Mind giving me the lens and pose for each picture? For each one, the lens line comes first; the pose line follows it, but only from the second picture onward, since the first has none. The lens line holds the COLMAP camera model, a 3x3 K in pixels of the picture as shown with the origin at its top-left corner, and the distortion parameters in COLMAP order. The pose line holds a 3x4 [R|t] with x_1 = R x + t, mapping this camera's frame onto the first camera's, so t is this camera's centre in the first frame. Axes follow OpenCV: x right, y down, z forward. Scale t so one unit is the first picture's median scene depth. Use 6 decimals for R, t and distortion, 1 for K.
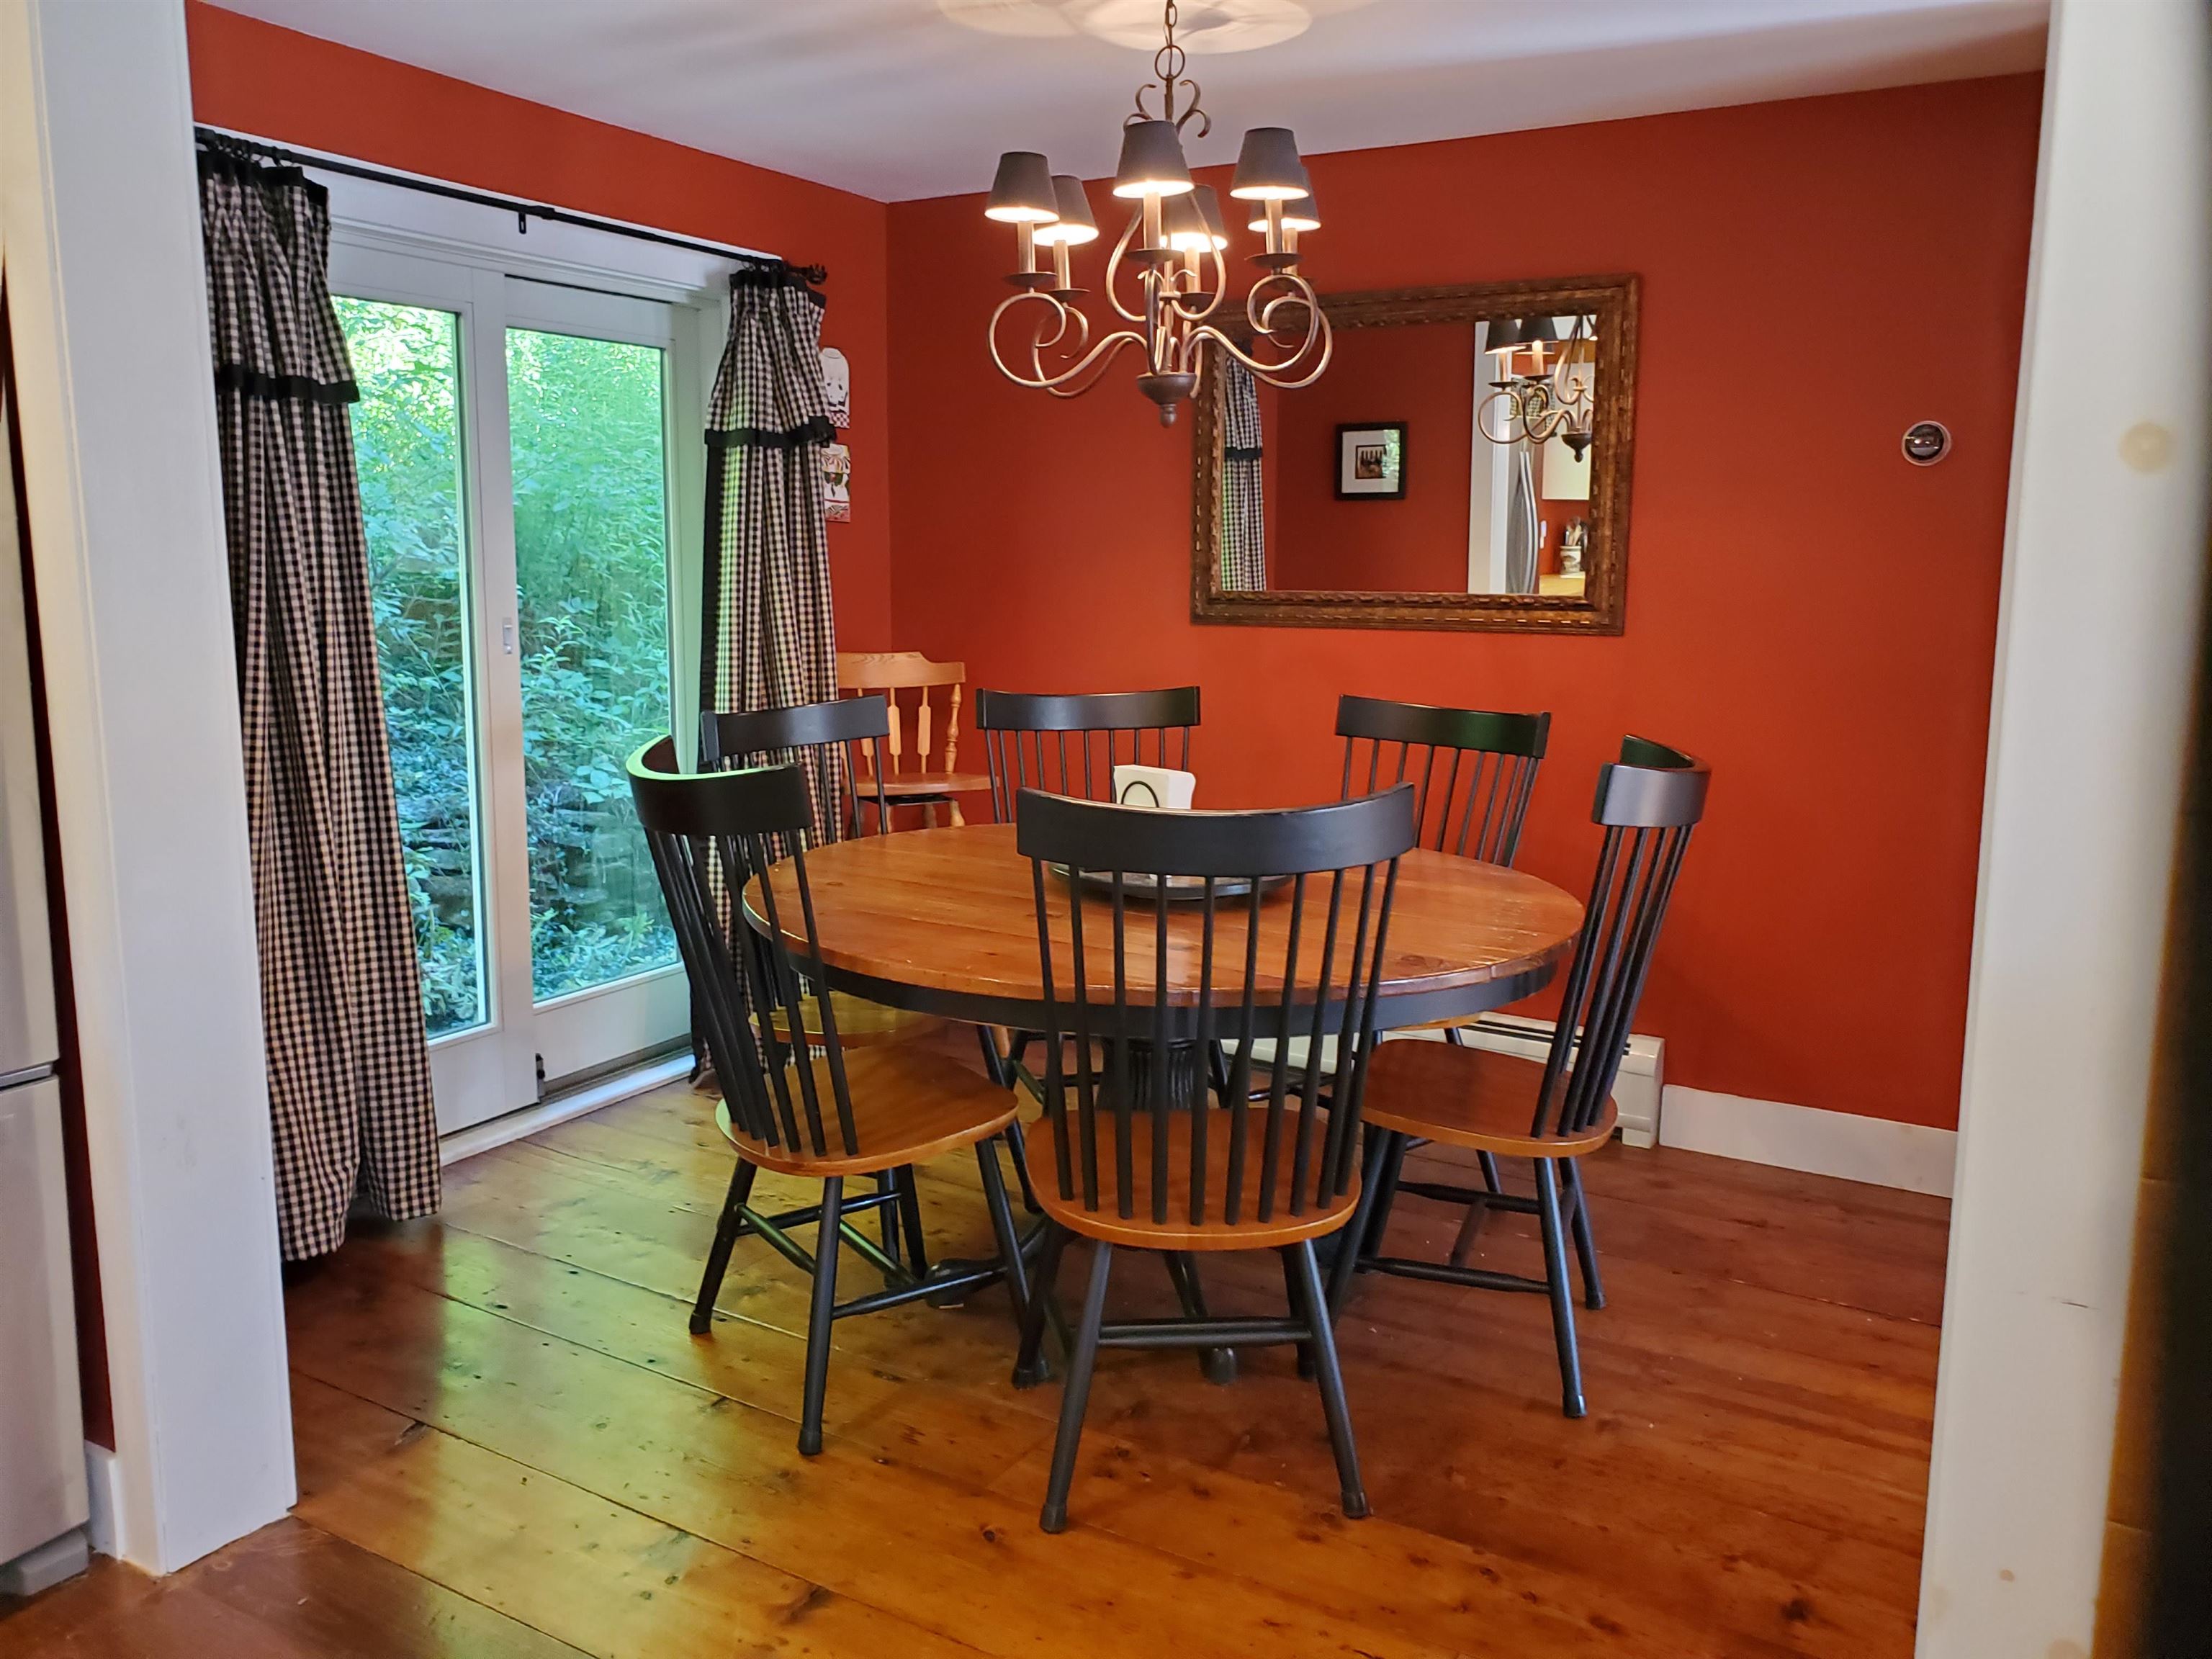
lens RADIAL K [[1729.1, 0, 1109.1], [0, 1729.1, 827.3], [0, 0, 1]] dist [0.005564, 0.007371]
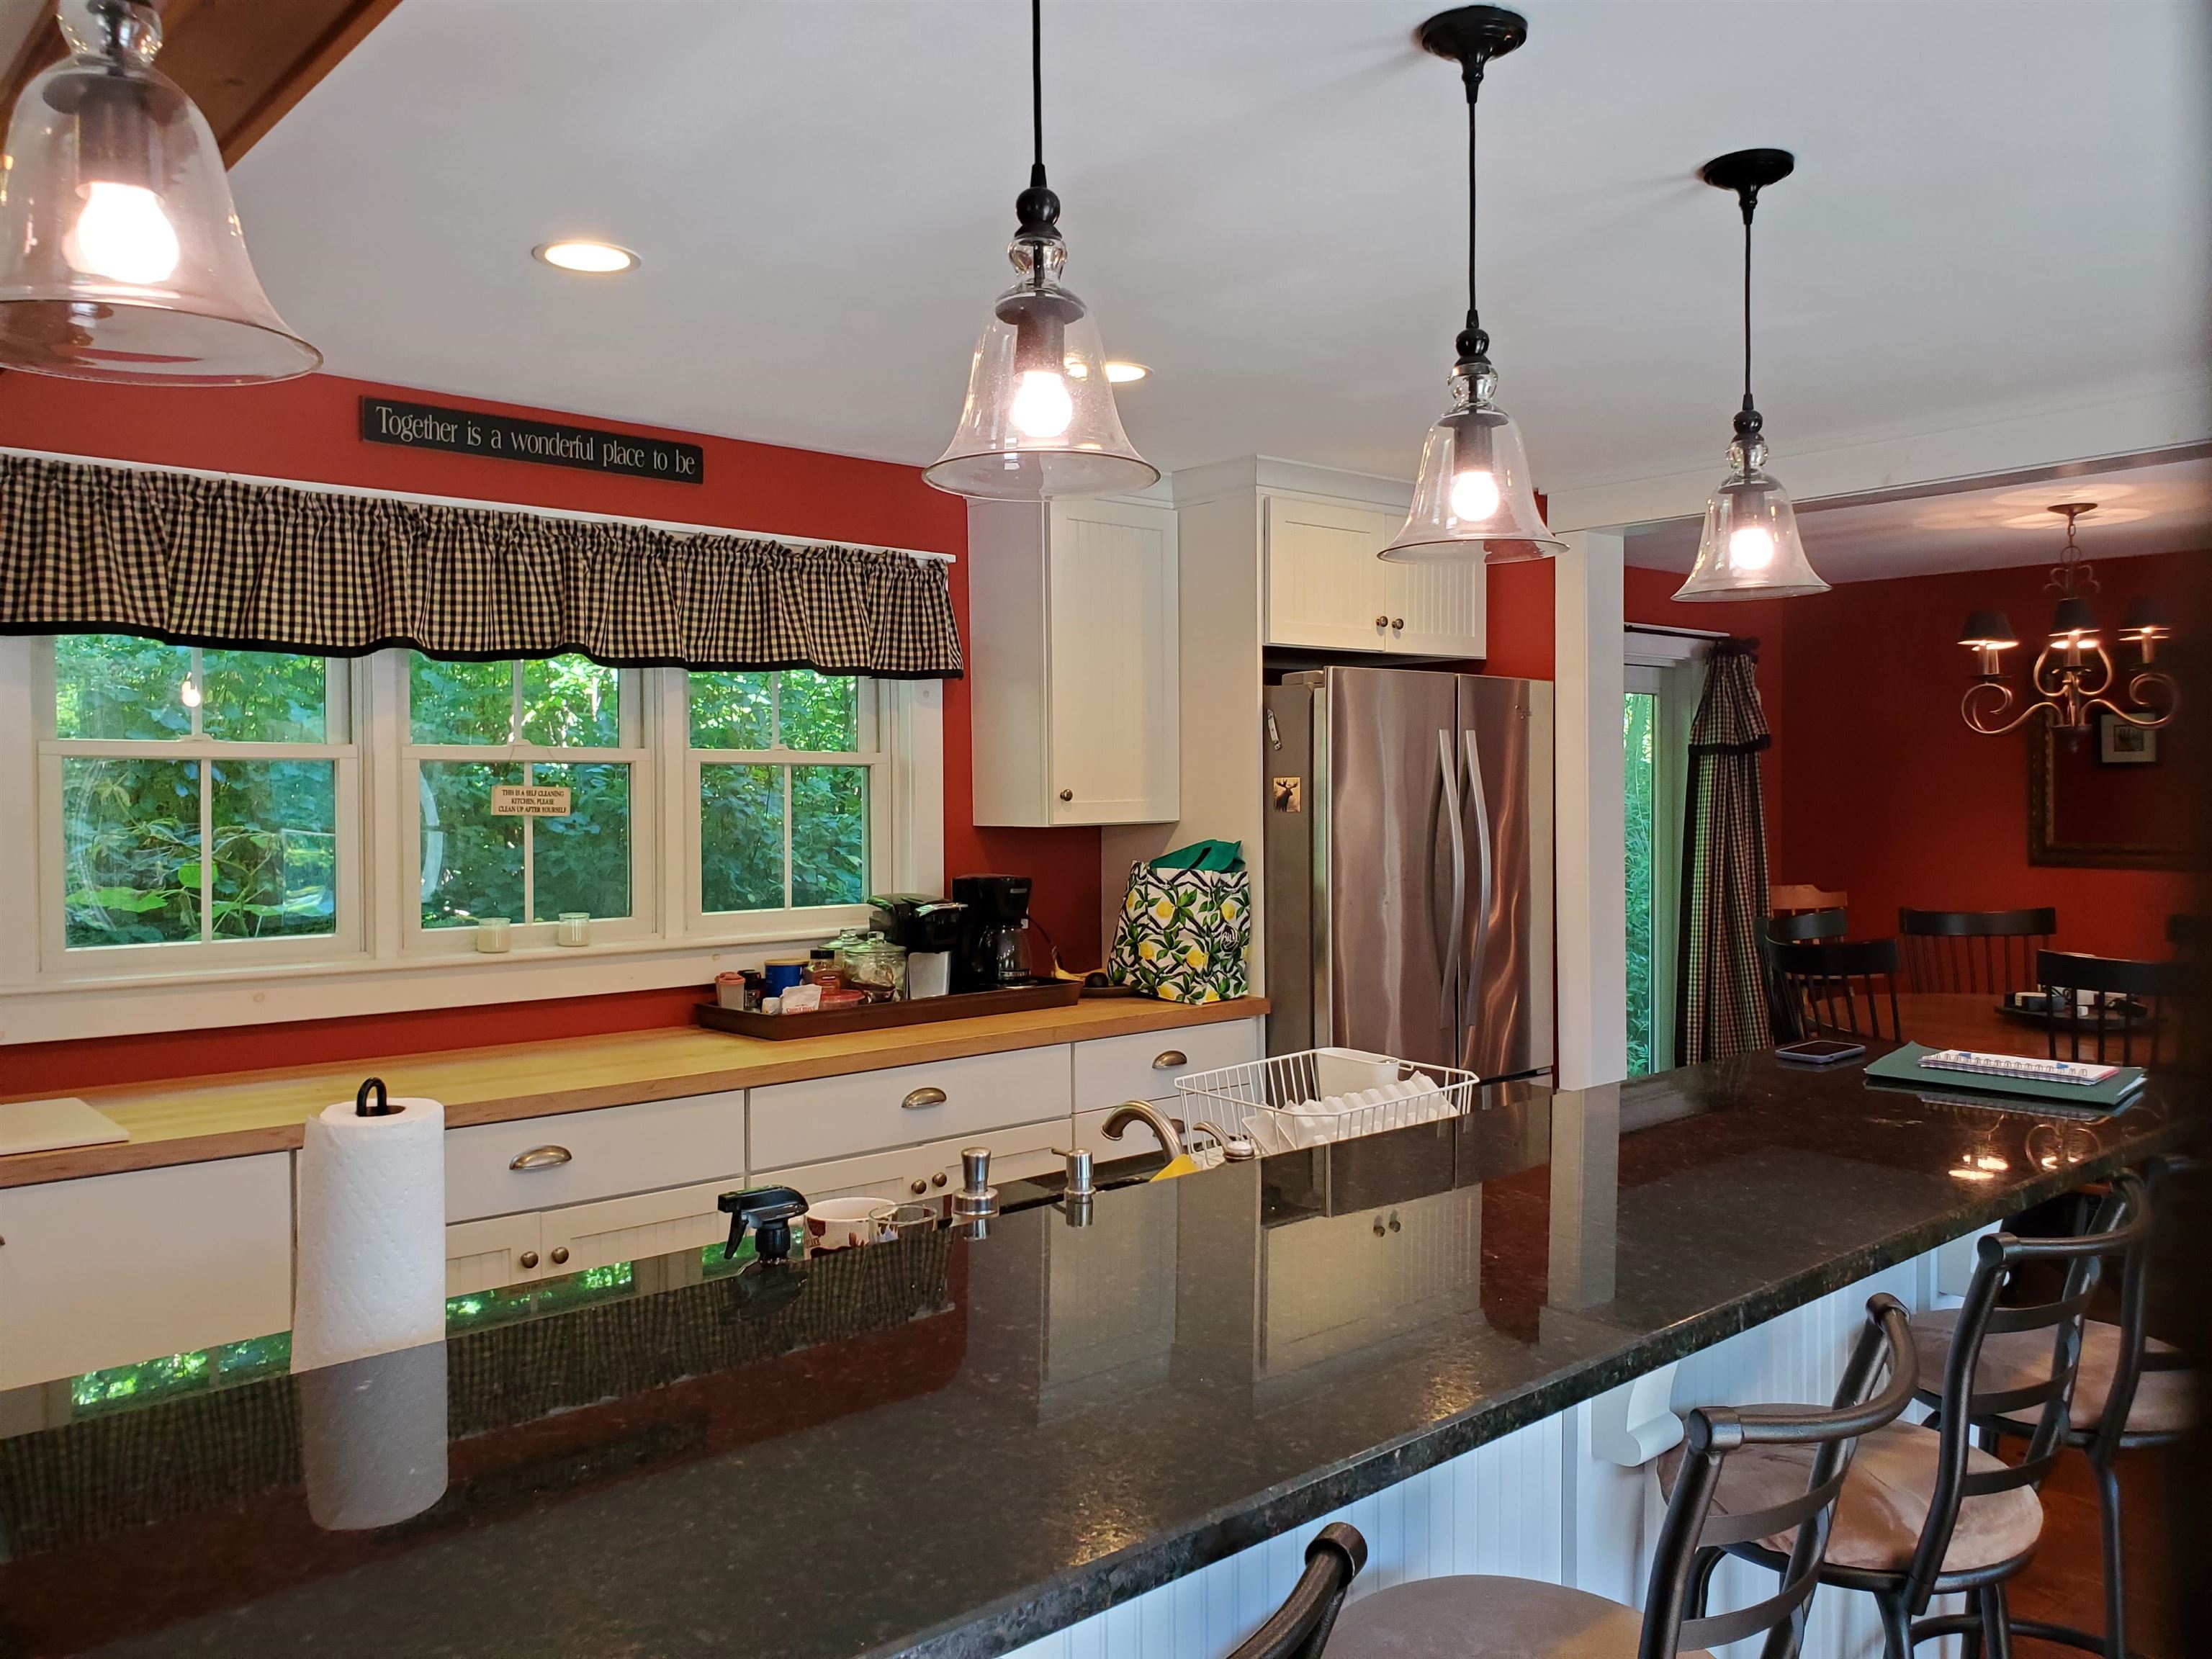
lens RADIAL K [[1729.1, 0, 1103.5], [0, 1729.1, 832.4], [0, 0, 1]] dist [0.005564, 0.007371]
pose [[0.940439, -0.006866, -0.339893, -0.197293], [-0.040712, 0.990326, -0.132651, 0.083015], [0.337516, 0.138588, 0.931062, -0.652102]]
